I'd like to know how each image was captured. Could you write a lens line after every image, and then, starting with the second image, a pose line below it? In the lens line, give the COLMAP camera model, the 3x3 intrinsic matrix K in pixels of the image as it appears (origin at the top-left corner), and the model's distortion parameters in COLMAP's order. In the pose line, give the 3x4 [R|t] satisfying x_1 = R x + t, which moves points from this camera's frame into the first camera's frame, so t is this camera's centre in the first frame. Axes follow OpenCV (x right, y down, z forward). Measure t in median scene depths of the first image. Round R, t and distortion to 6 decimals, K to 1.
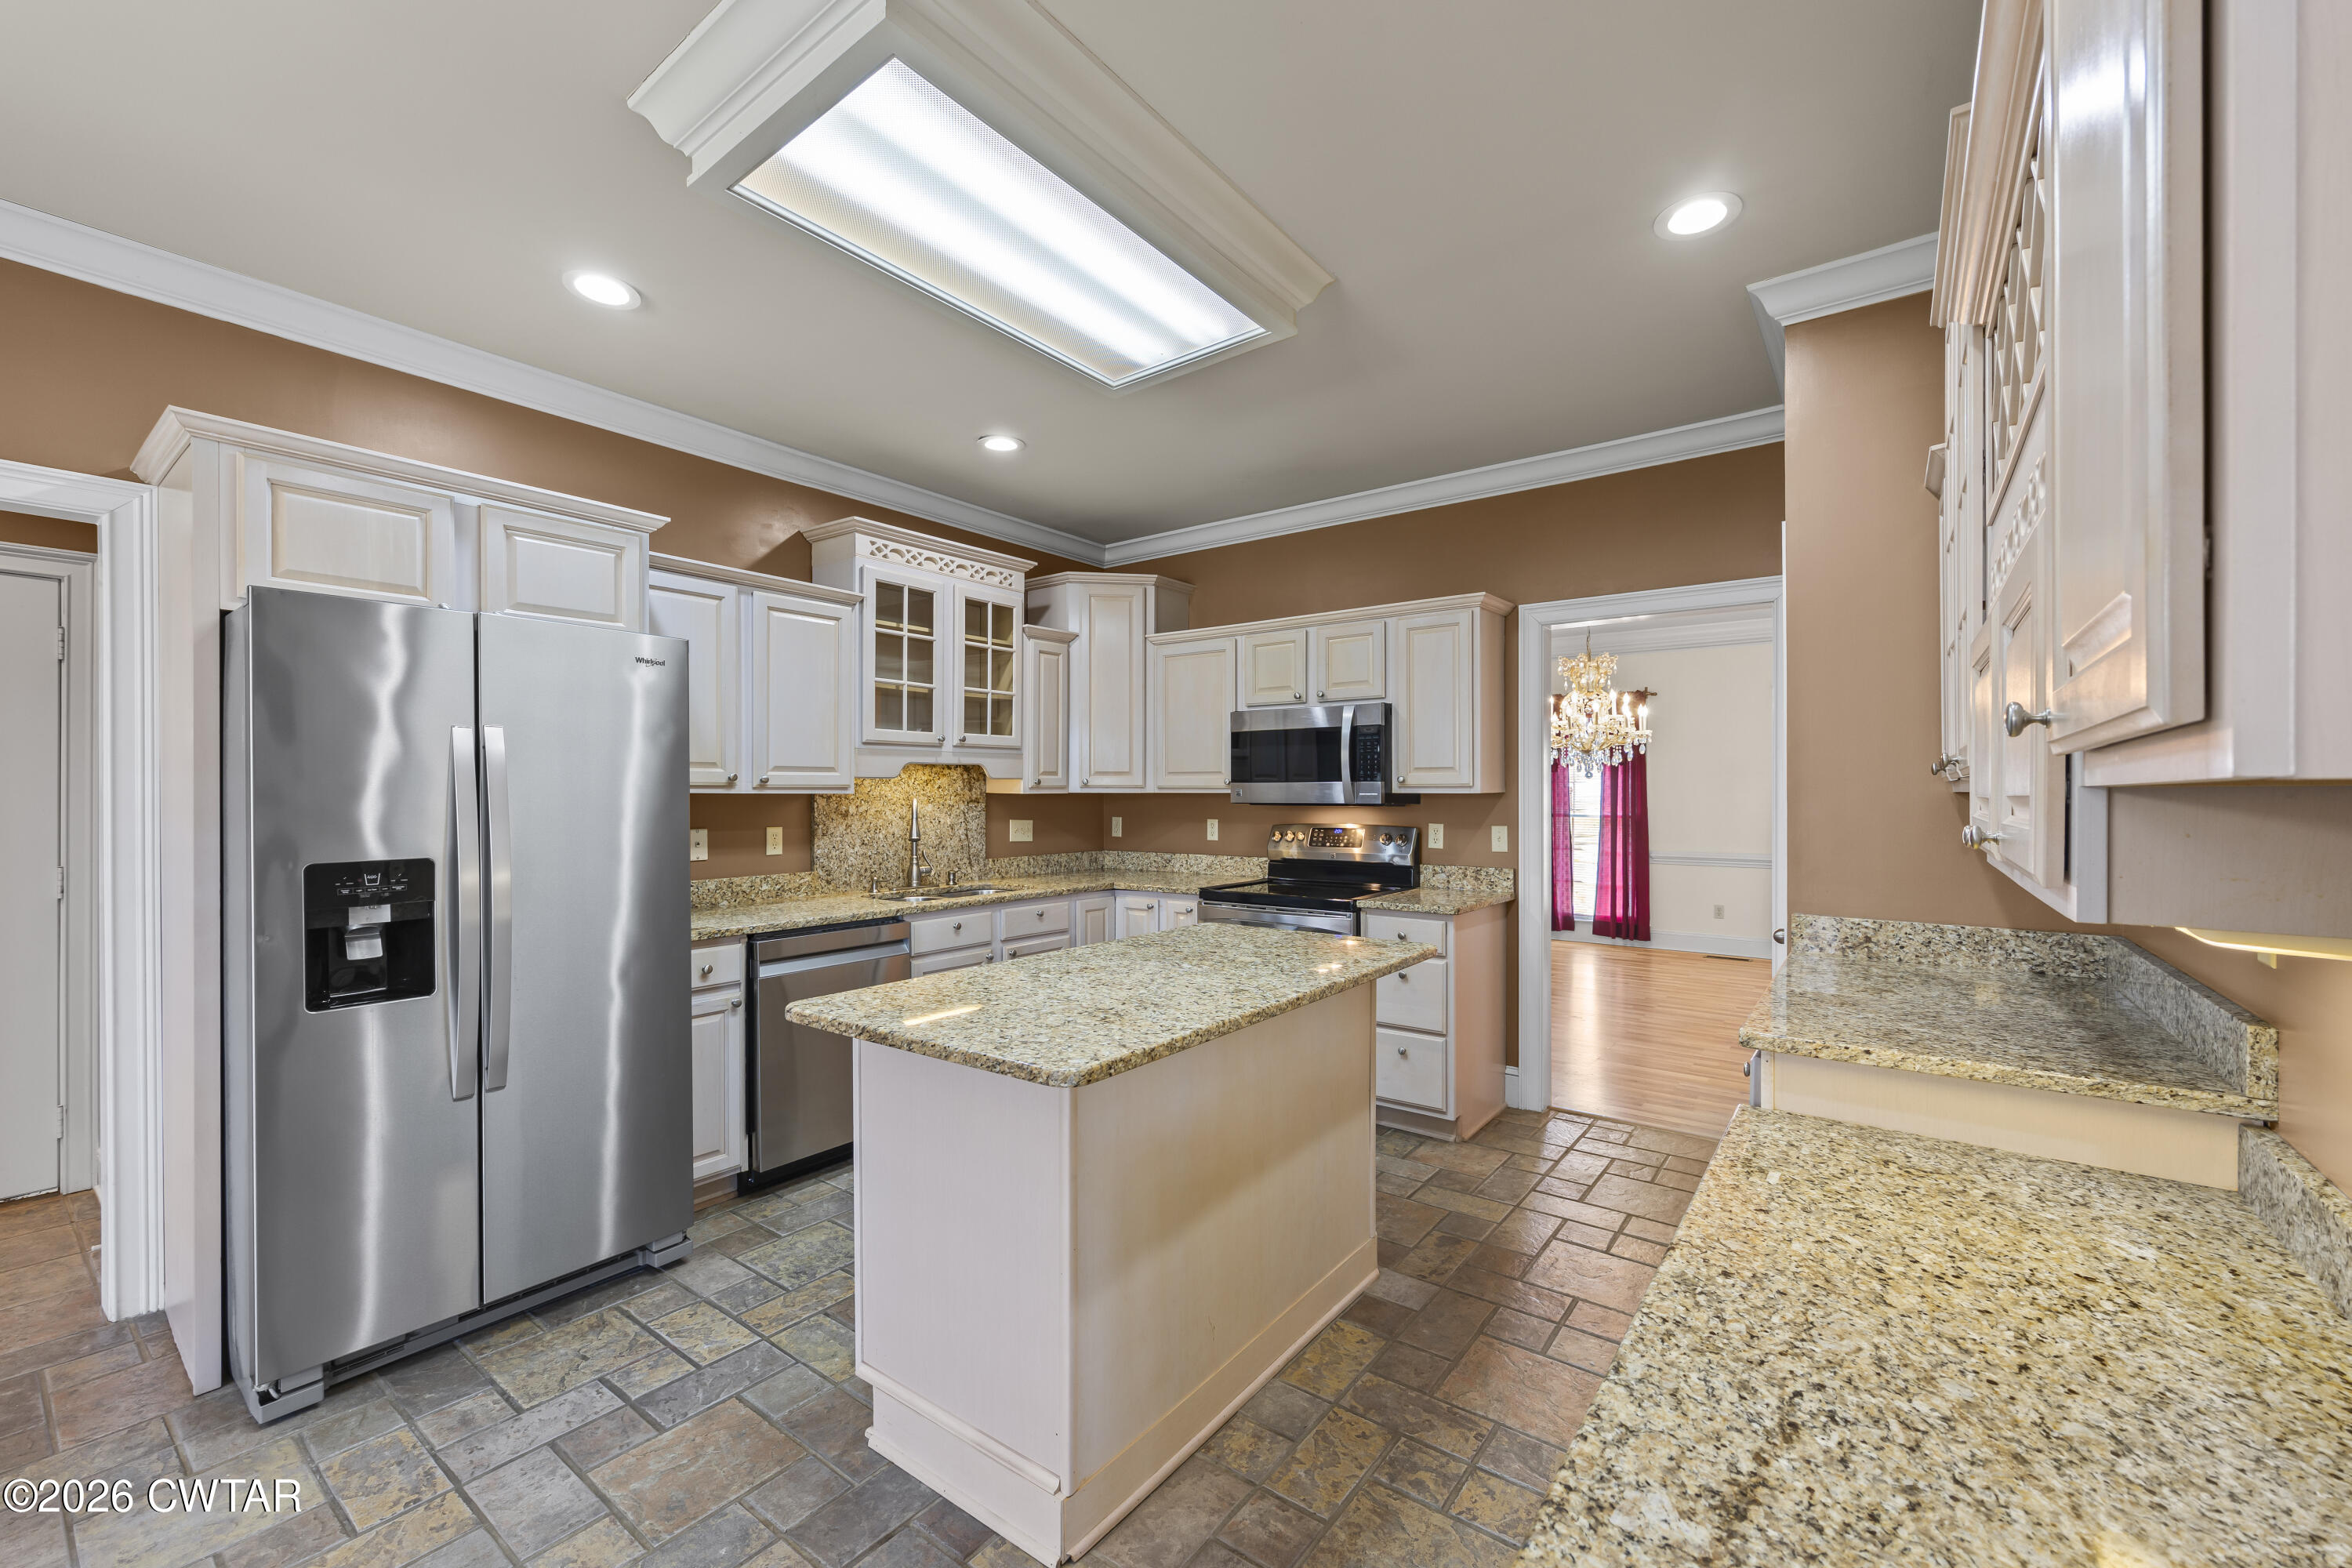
lens RADIAL K [[949.1, 0, 1178.4], [0, 949.1, 788.1], [0, 0, 1]] dist [0.000032, 0.000131]
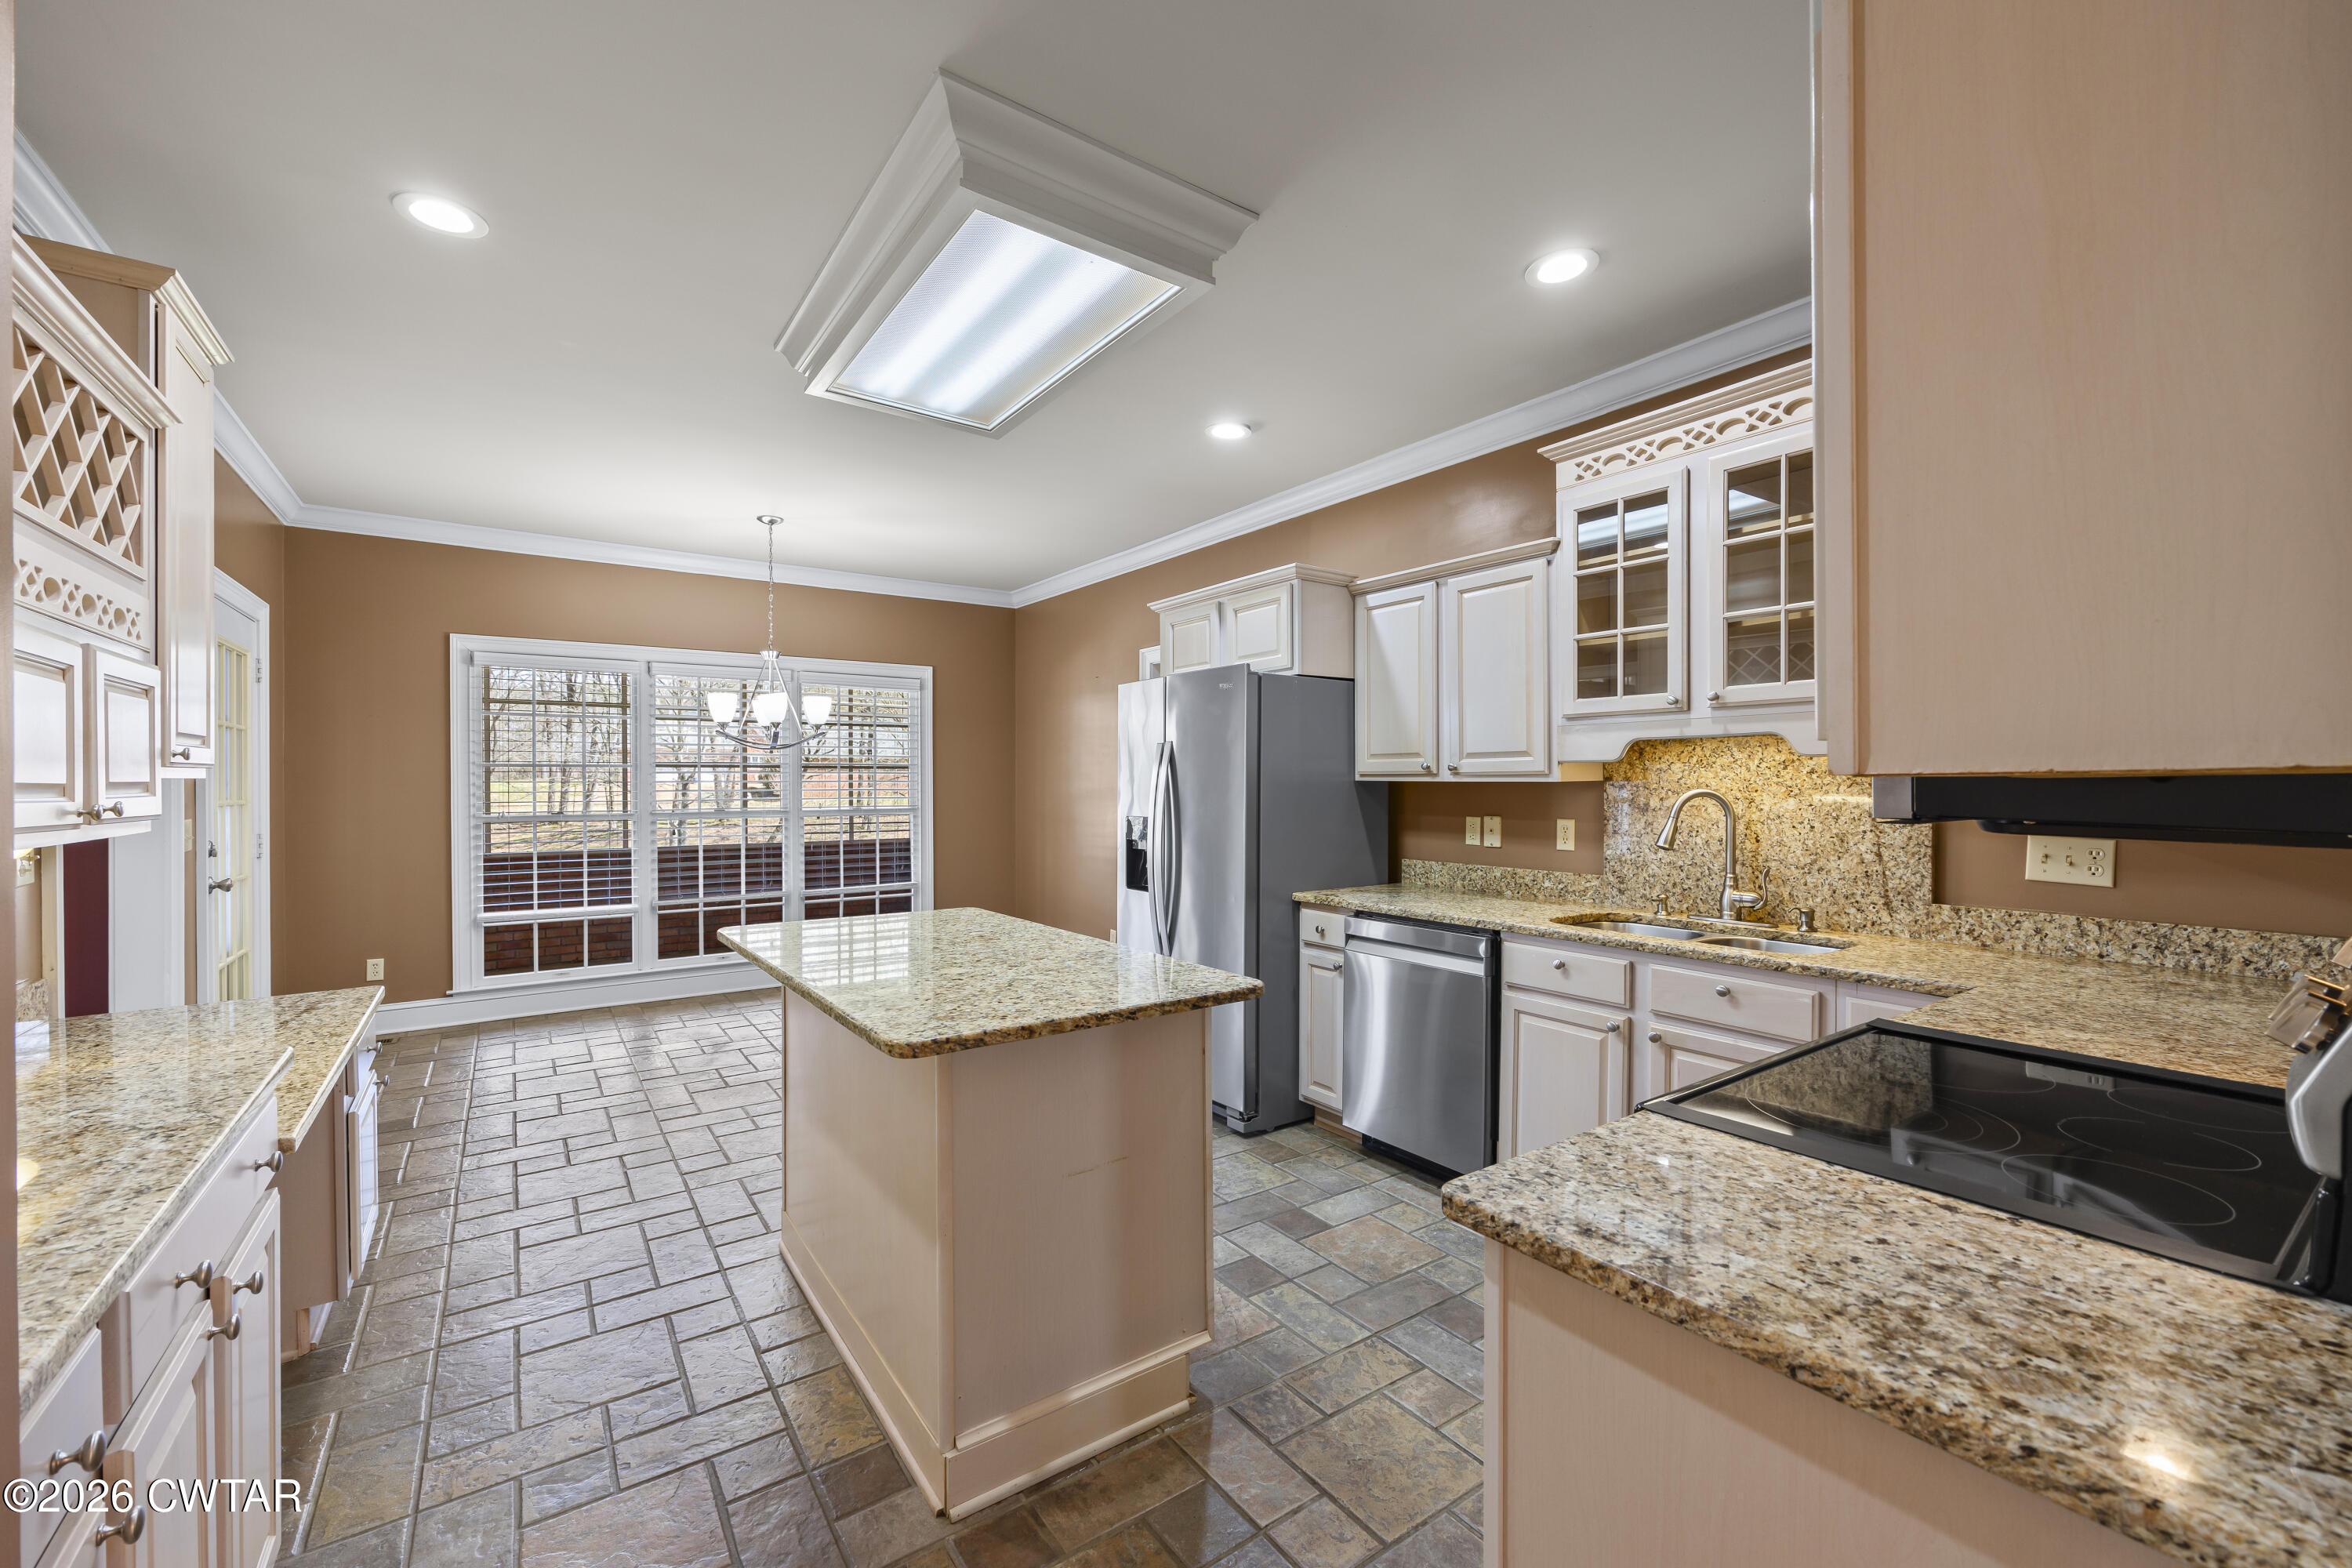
lens RADIAL K [[949.1, 0, 1188.7], [0, 949.1, 781.9], [0, 0, 1]] dist [0.000032, 0.000131]
pose [[-0.292290, 0.004720, -0.956318, 0.529926], [0.008539, 0.999961, 0.002326, 0.000740], [0.956292, -0.007486, -0.292319, 0.914821]]
